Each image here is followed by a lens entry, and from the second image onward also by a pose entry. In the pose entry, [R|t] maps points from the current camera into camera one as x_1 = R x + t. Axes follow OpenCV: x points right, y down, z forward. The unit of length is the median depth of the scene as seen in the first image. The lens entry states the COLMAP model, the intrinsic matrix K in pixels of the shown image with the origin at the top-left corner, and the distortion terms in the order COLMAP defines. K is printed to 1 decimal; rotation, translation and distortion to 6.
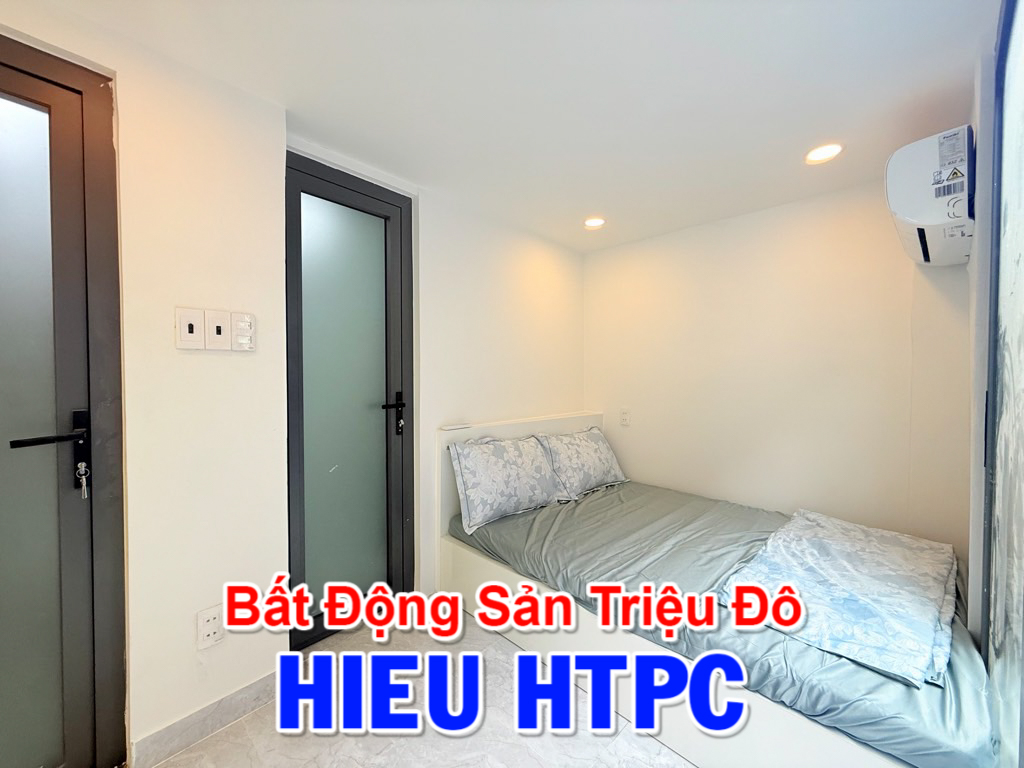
lens RADIAL K [[410.8, 0, 511.9], [0, 410.8, 386.4], [0, 0, 1]] dist [0.000243, 0.000034]
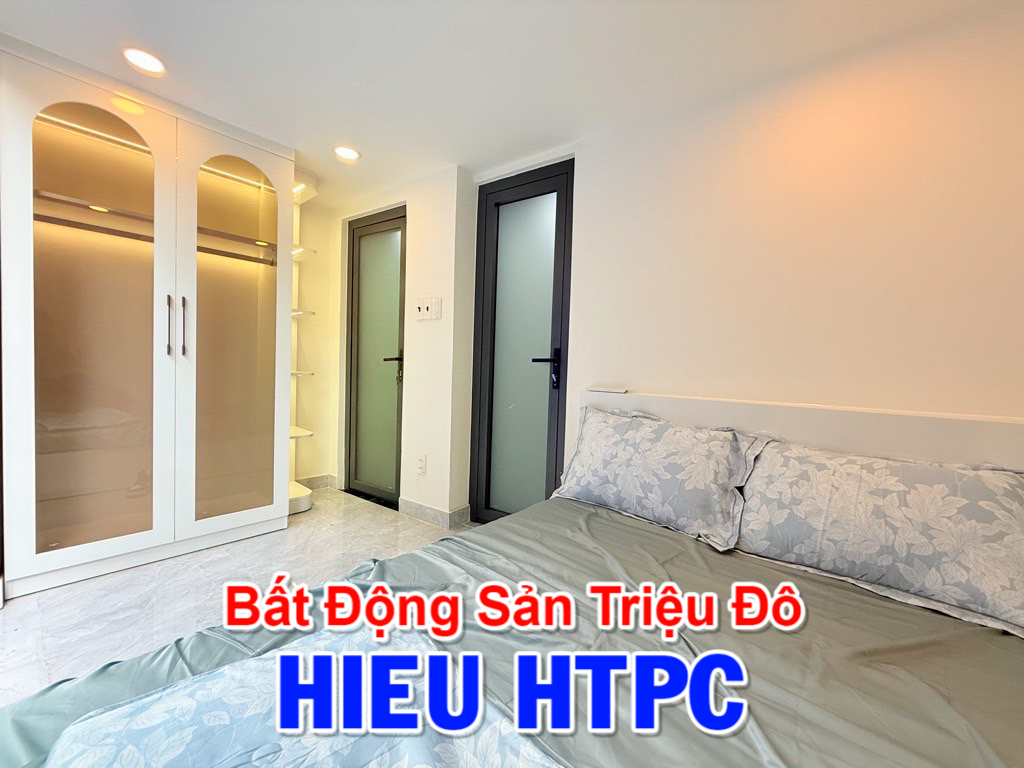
lens RADIAL K [[410.8, 0, 512.5], [0, 410.8, 382.4], [0, 0, 1]] dist [0.000243, 0.000034]
pose [[0.100738, 0.037810, -0.994194, 0.731759], [-0.063237, 0.997500, 0.031528, 0.070919], [0.992901, 0.059694, 0.102878, 0.736939]]
